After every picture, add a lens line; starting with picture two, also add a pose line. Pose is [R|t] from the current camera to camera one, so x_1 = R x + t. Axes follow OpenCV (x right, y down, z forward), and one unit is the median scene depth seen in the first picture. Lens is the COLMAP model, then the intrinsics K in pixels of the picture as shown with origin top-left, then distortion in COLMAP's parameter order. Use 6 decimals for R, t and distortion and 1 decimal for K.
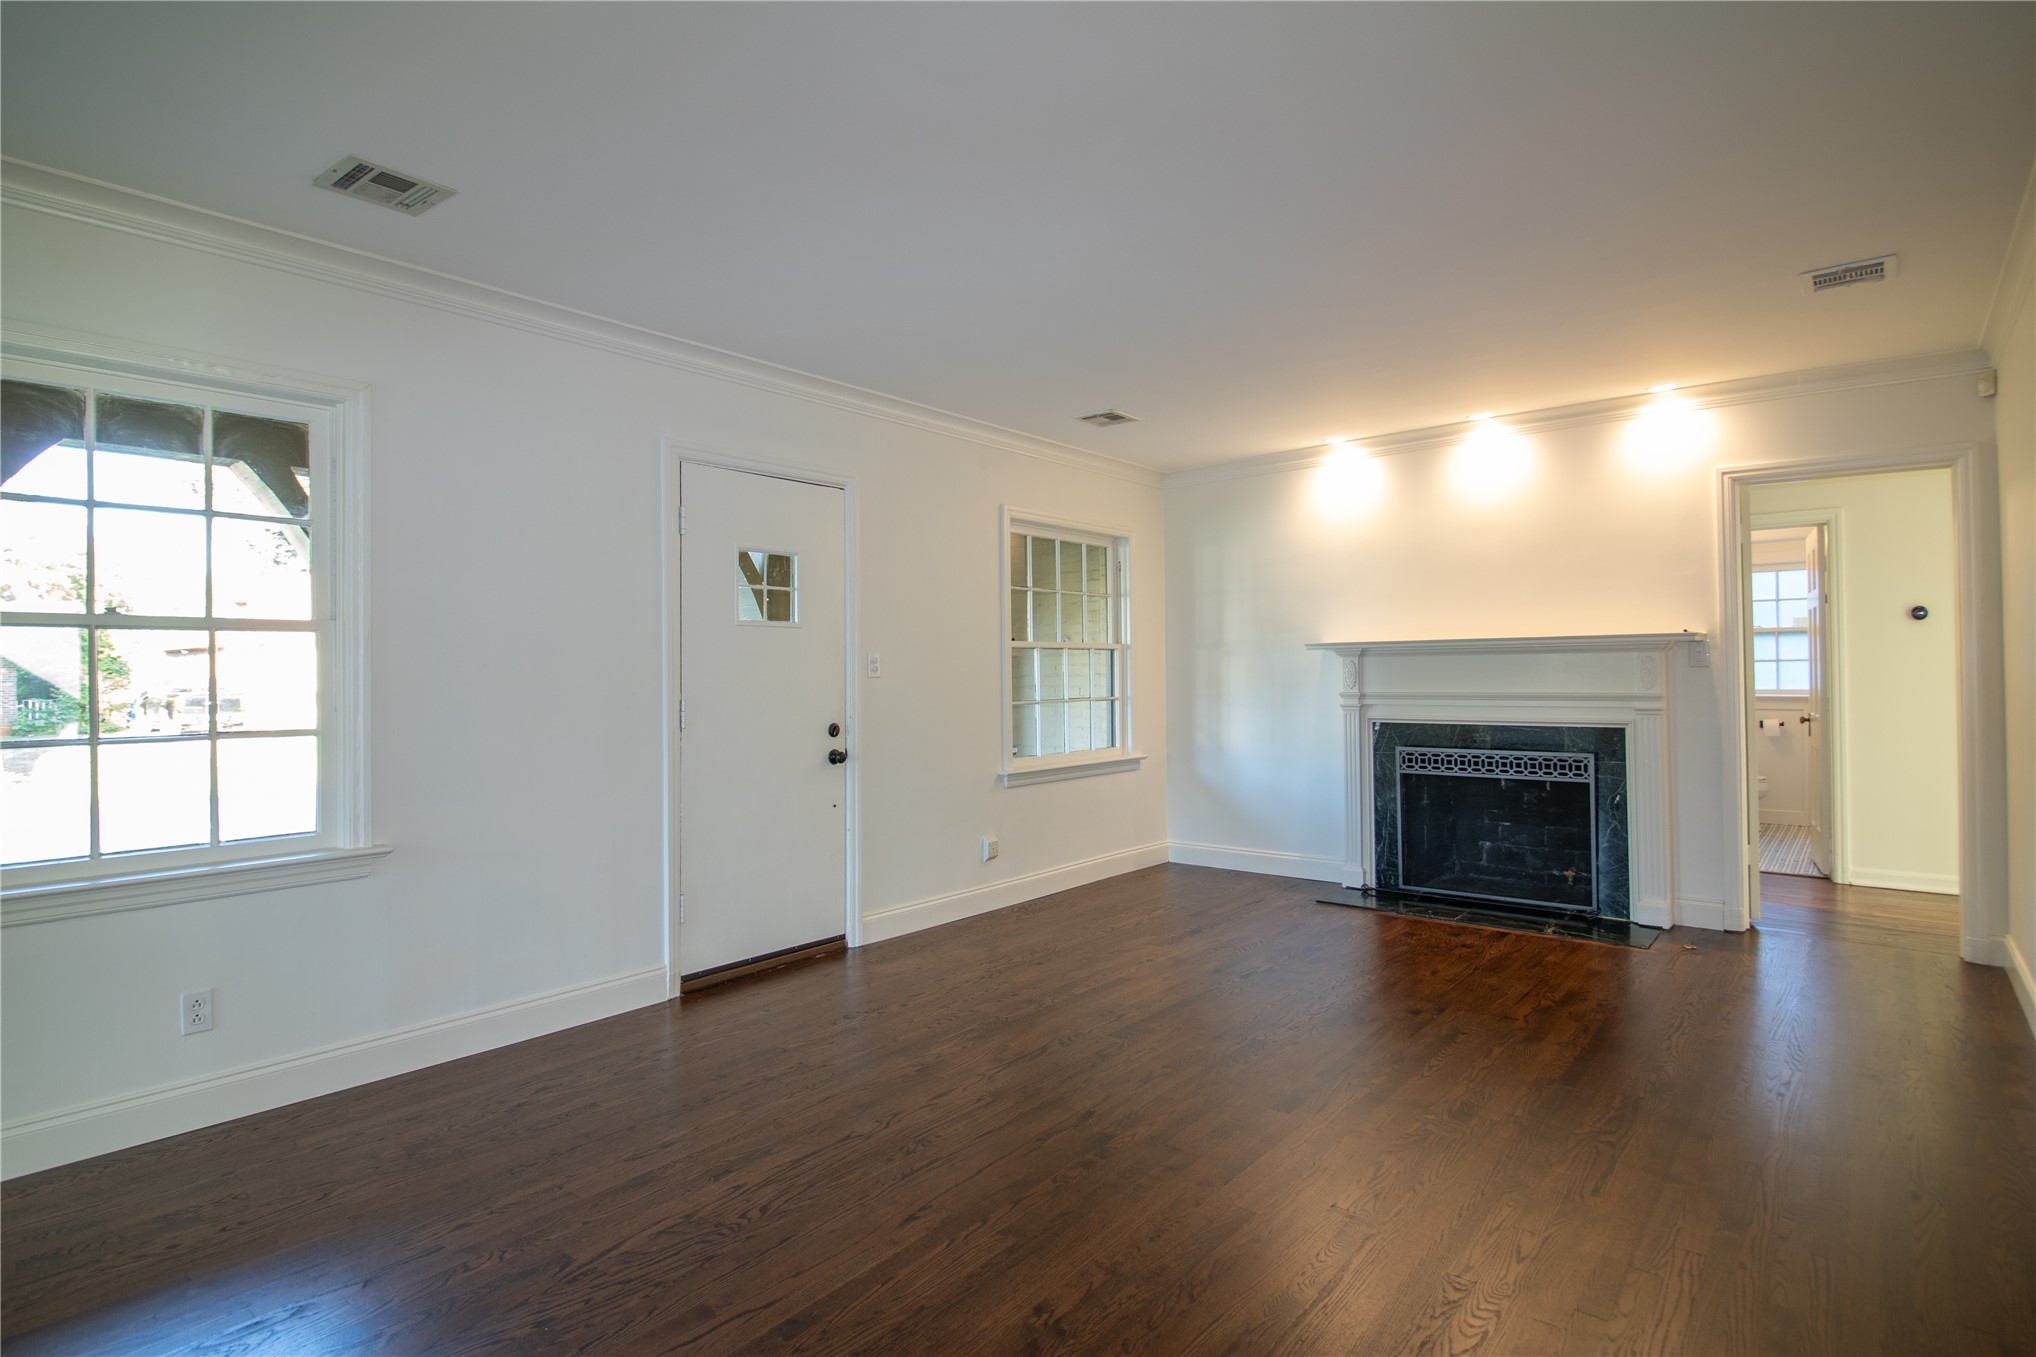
lens RADIAL K [[1021.8, 0, 1044.7], [0, 1021.8, 655.6], [0, 0, 1]] dist [-0.007685, -0.001083]
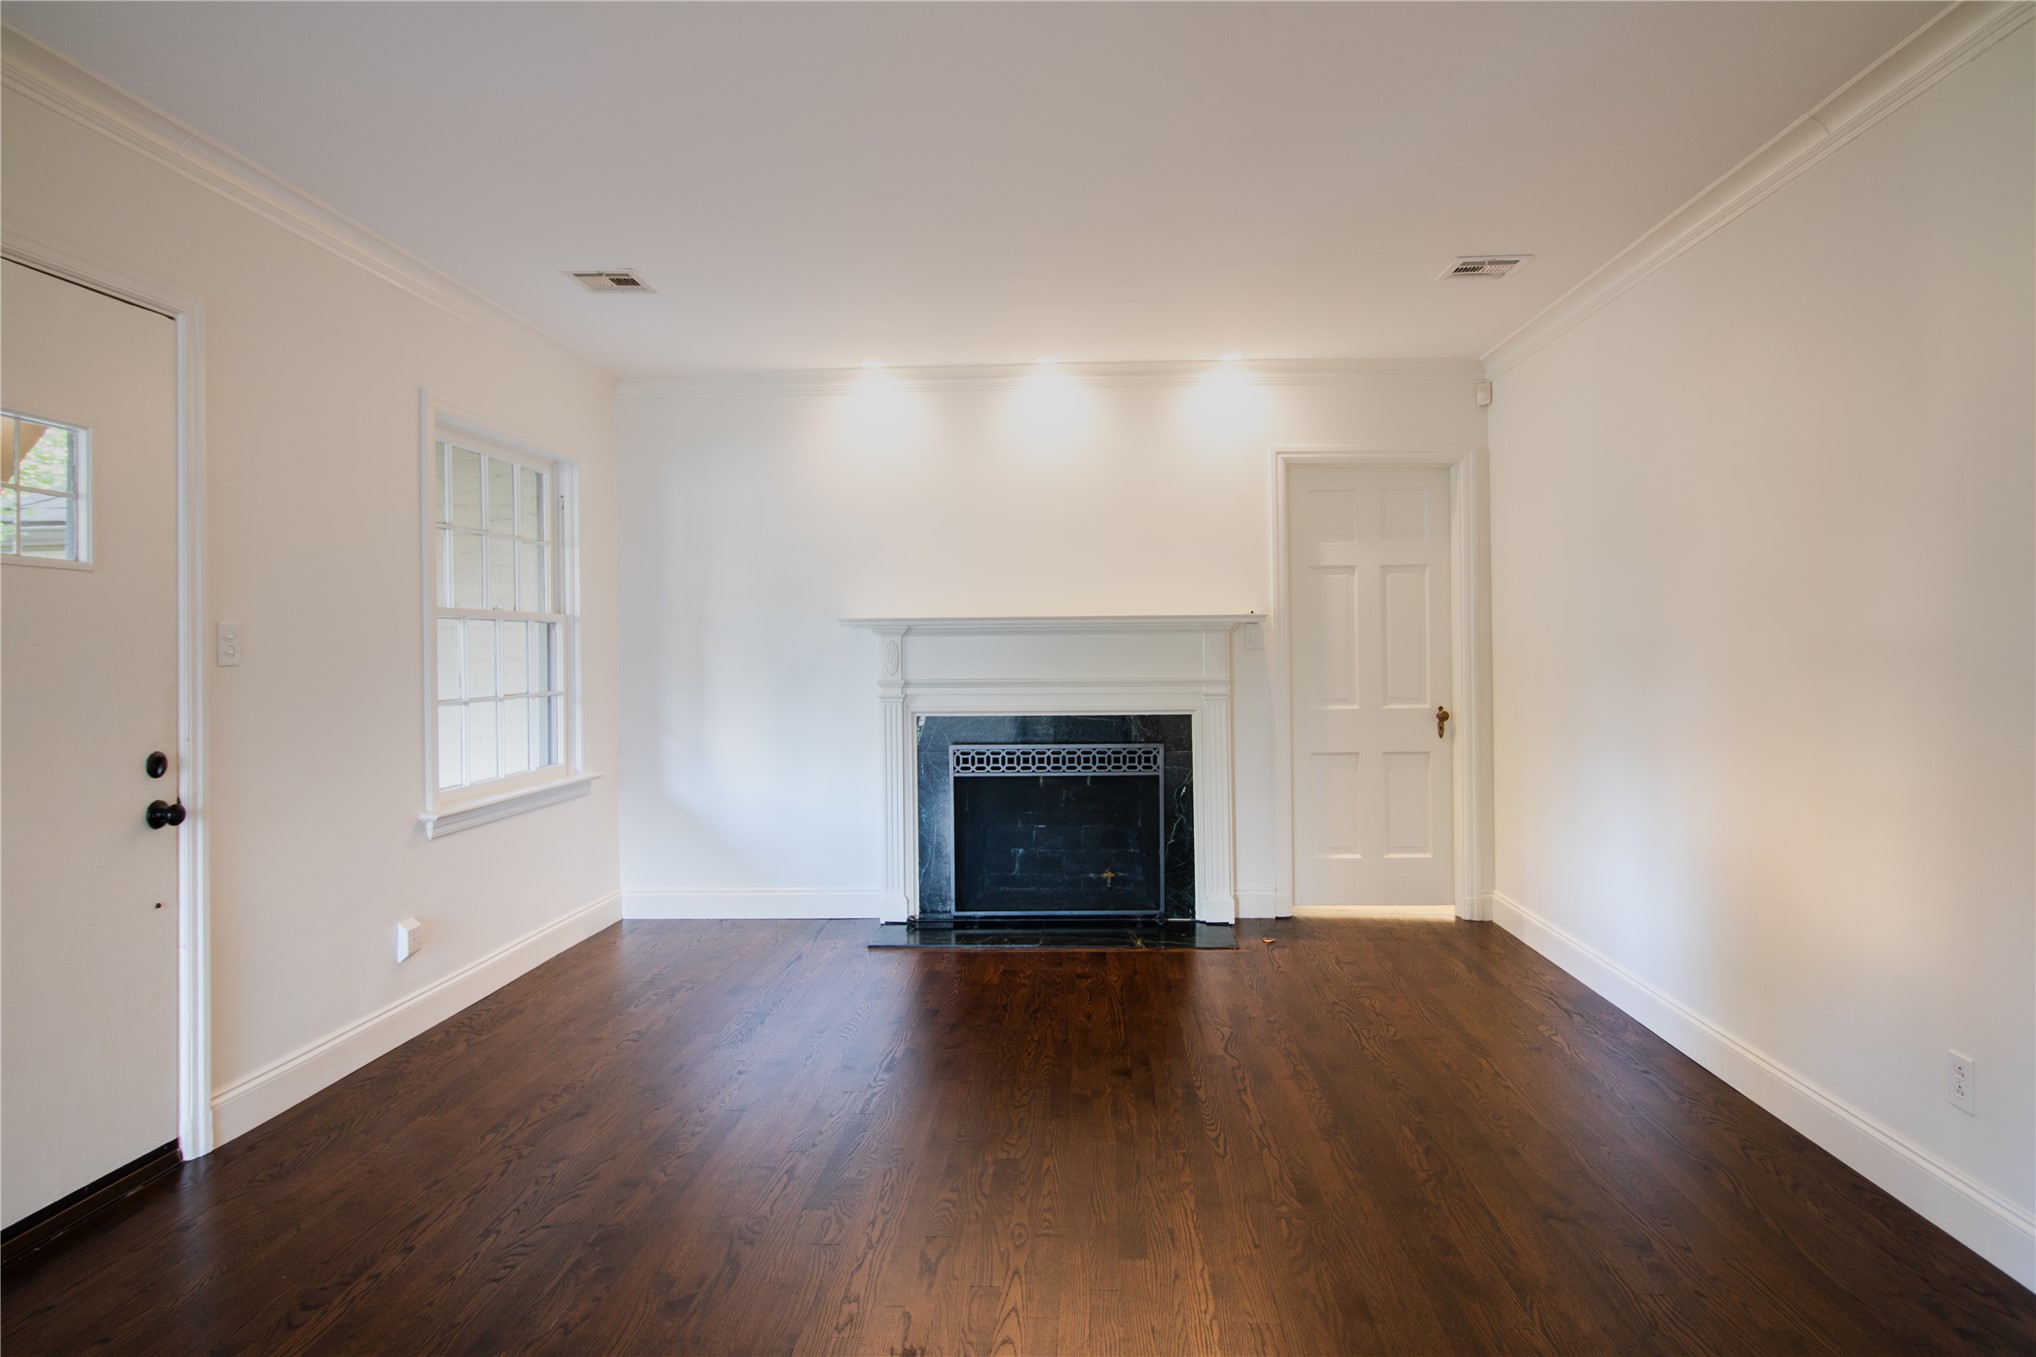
lens RADIAL K [[1188.7, 0, 1046.1], [0, 1188.7, 643.7], [0, 0, 1]] dist [0.024347, -0.031457]
pose [[0.801982, 0.004950, 0.597328, -0.191080], [-0.009747, 0.999941, 0.004800, 0.001837], [-0.597269, -0.009672, 0.801983, 0.203624]]
